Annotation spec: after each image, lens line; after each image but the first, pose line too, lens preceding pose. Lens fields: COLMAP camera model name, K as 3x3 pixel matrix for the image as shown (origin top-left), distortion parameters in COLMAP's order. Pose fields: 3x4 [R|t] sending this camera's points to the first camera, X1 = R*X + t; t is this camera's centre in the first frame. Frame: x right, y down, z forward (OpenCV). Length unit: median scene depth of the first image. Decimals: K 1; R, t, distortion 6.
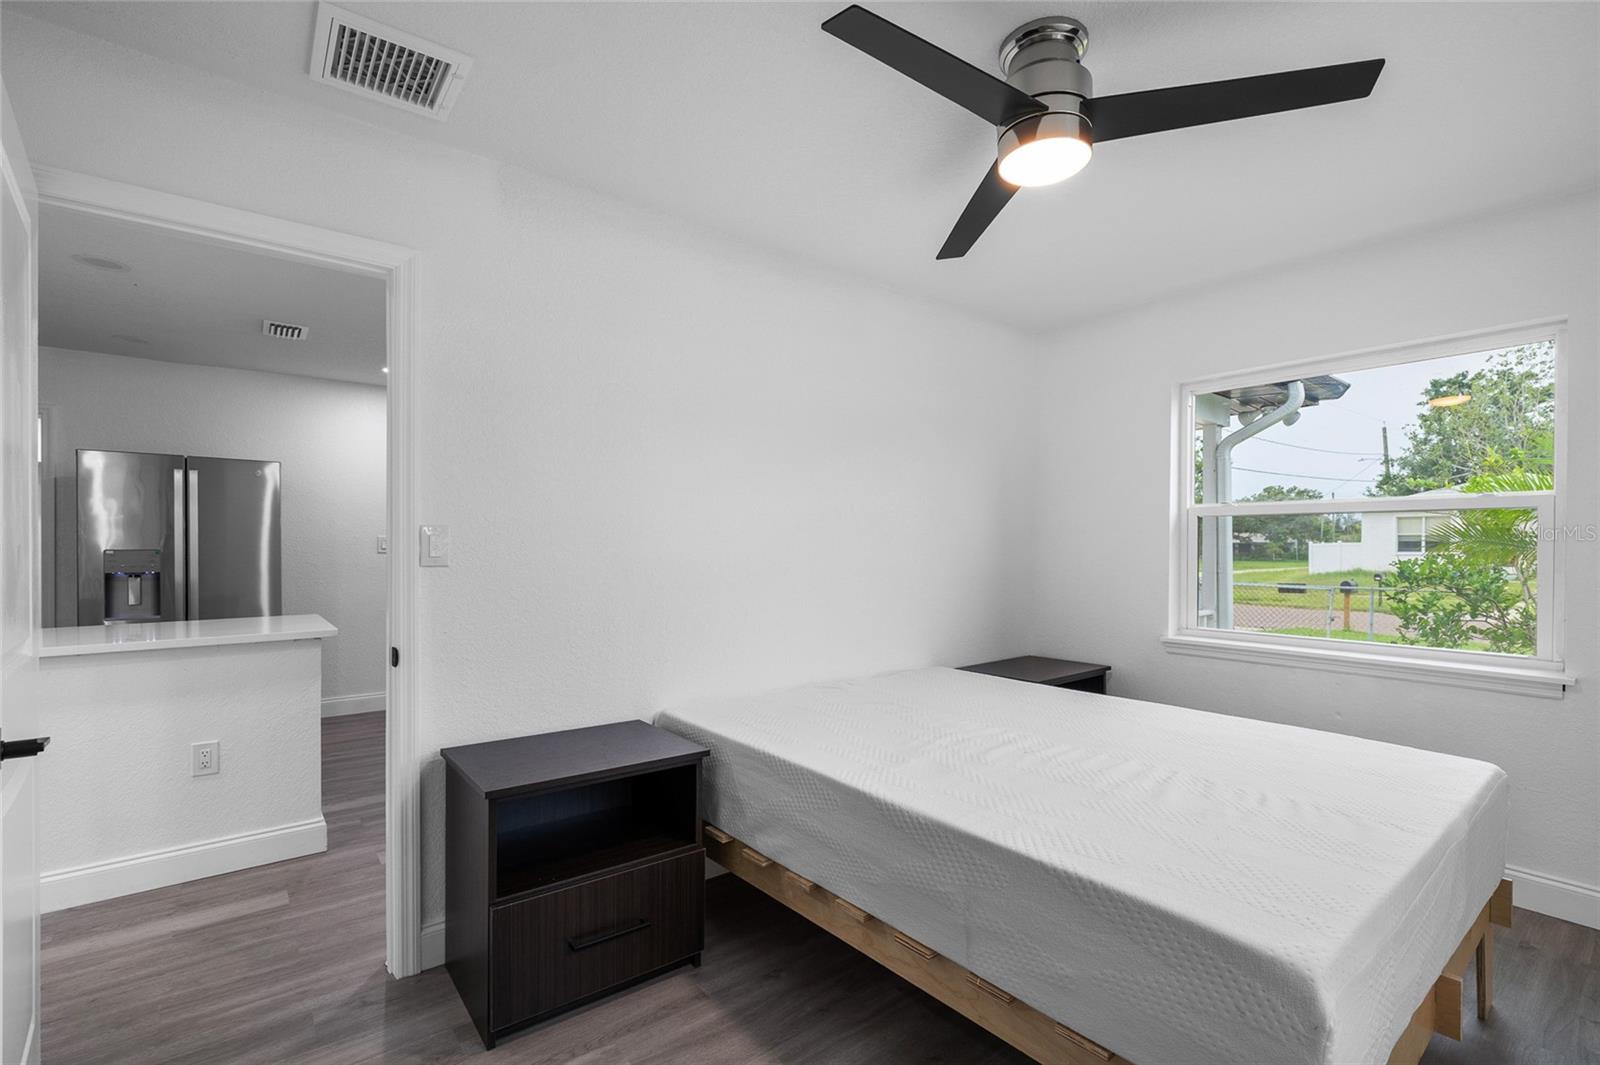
lens RADIAL K [[731.0, 0, 796.5], [0, 731.0, 532.6], [0, 0, 1]] dist [-0.007423, -0.001085]
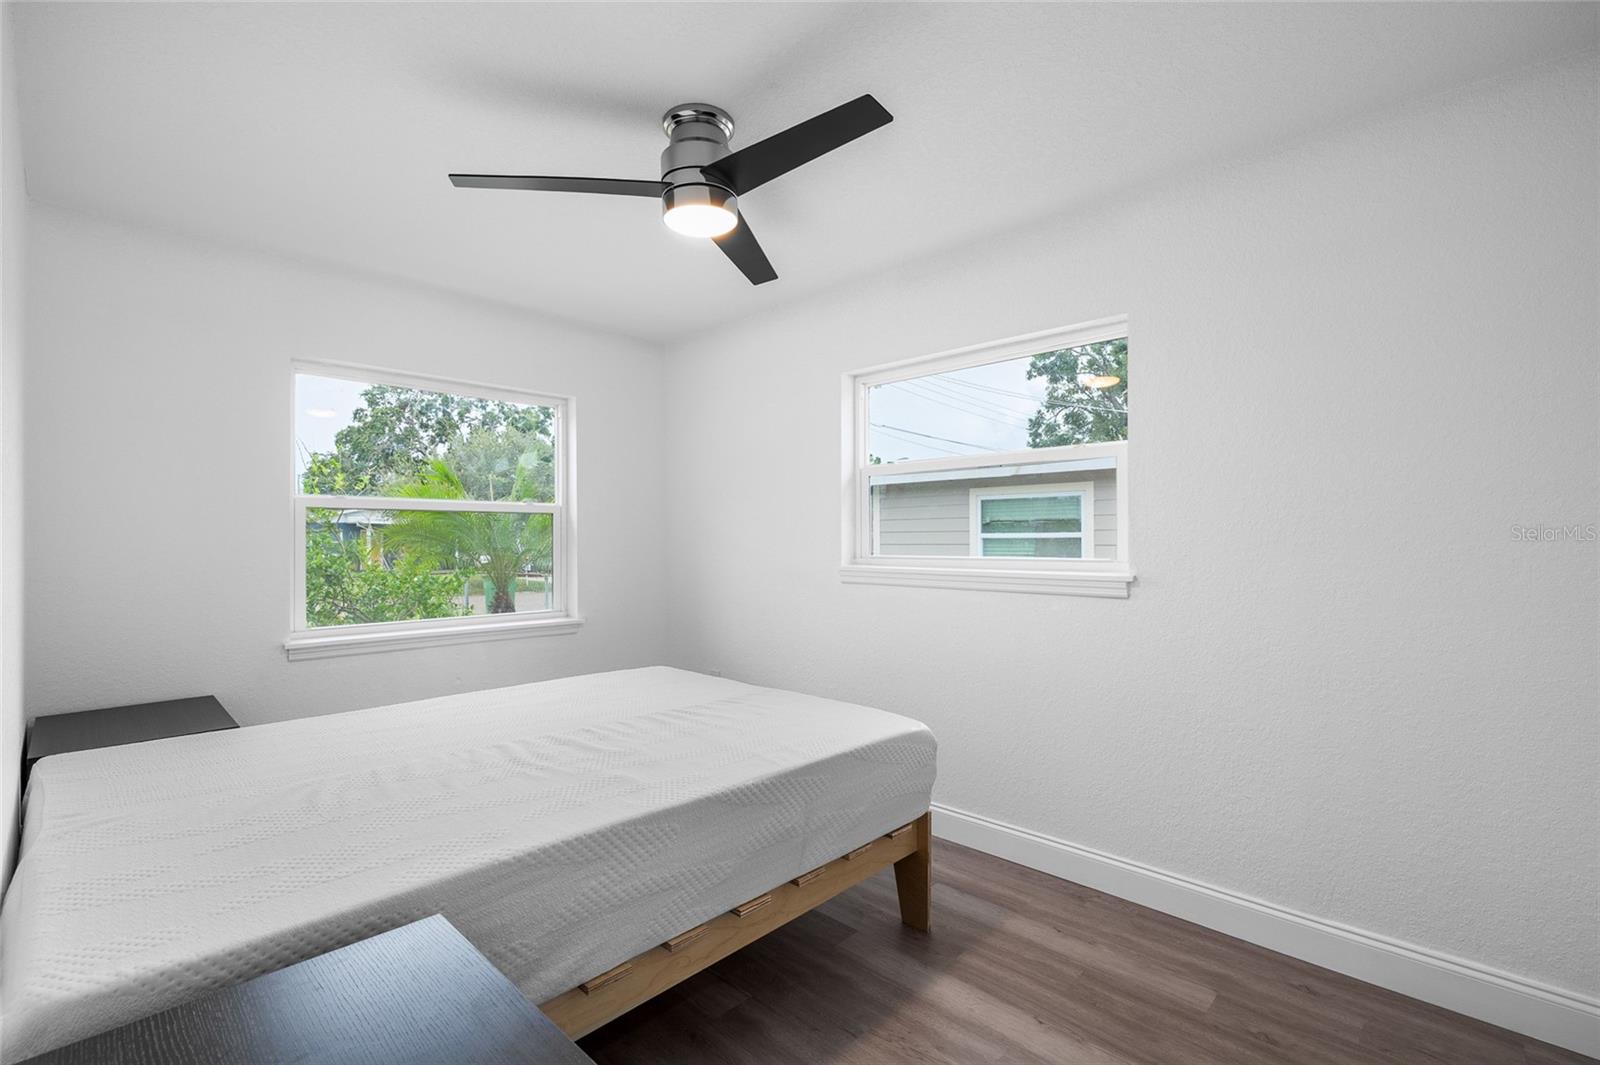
lens RADIAL K [[731.0, 0, 795.3], [0, 731.0, 543.4], [0, 0, 1]] dist [-0.007423, -0.001085]
pose [[-0.140364, -0.006133, 0.990081, -0.738282], [-0.012517, 0.999912, 0.004419, 0.020720], [-0.990021, -0.011773, -0.140429, 0.884832]]
